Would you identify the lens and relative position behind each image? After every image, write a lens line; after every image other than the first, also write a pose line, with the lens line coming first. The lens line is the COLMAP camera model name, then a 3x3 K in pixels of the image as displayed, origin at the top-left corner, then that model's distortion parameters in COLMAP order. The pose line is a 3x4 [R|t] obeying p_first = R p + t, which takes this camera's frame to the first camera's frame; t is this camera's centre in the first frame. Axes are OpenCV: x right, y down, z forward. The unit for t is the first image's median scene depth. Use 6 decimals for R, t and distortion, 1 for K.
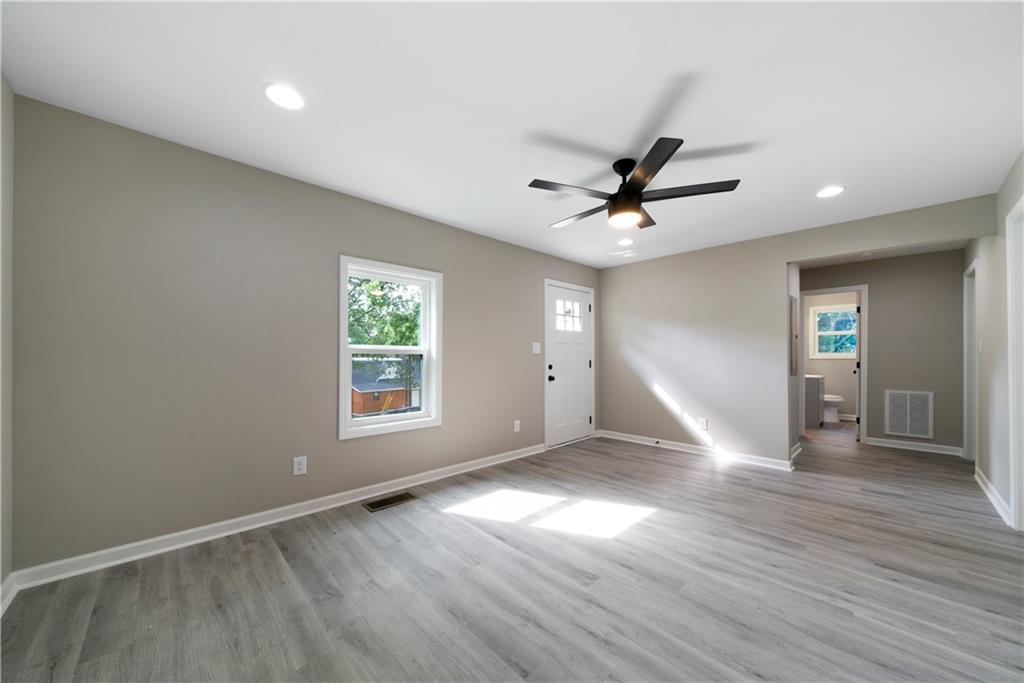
lens RADIAL K [[362.4, 0, 515.3], [0, 362.4, 356.9], [0, 0, 1]] dist [0.000163, 0.000118]
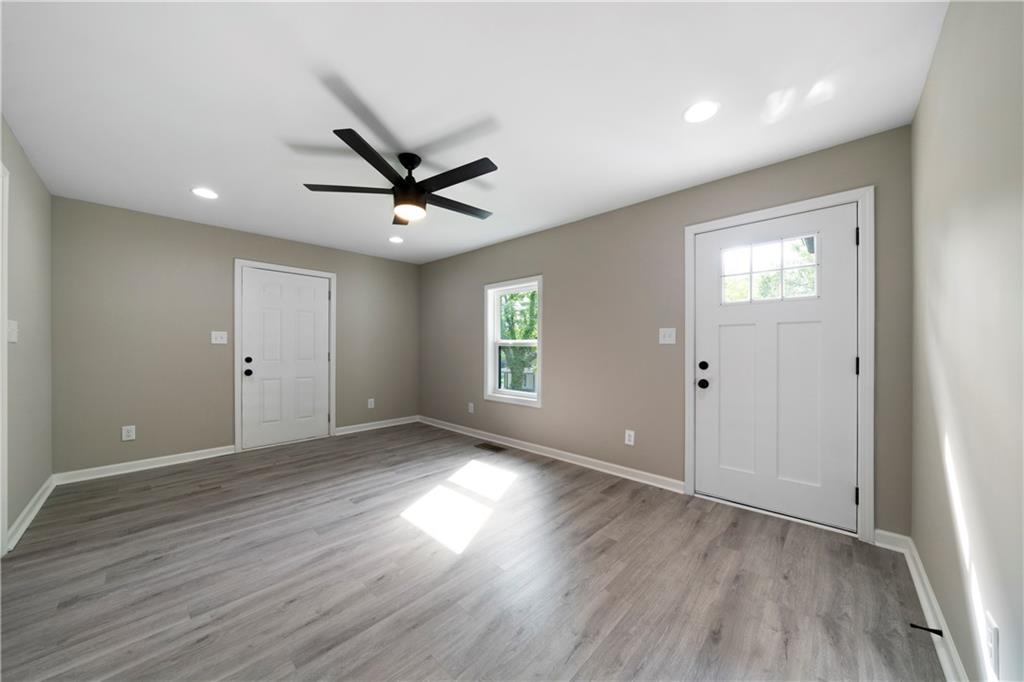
lens RADIAL K [[350.2, 0, 513.4], [0, 350.2, 352.8], [0, 0, 1]] dist [-0.005228, -0.000113]
pose [[0.050540, 0.011566, -0.998655, 0.923852], [-0.004003, 0.999927, 0.011379, 0.001036], [0.998714, 0.003423, 0.050583, 0.885114]]
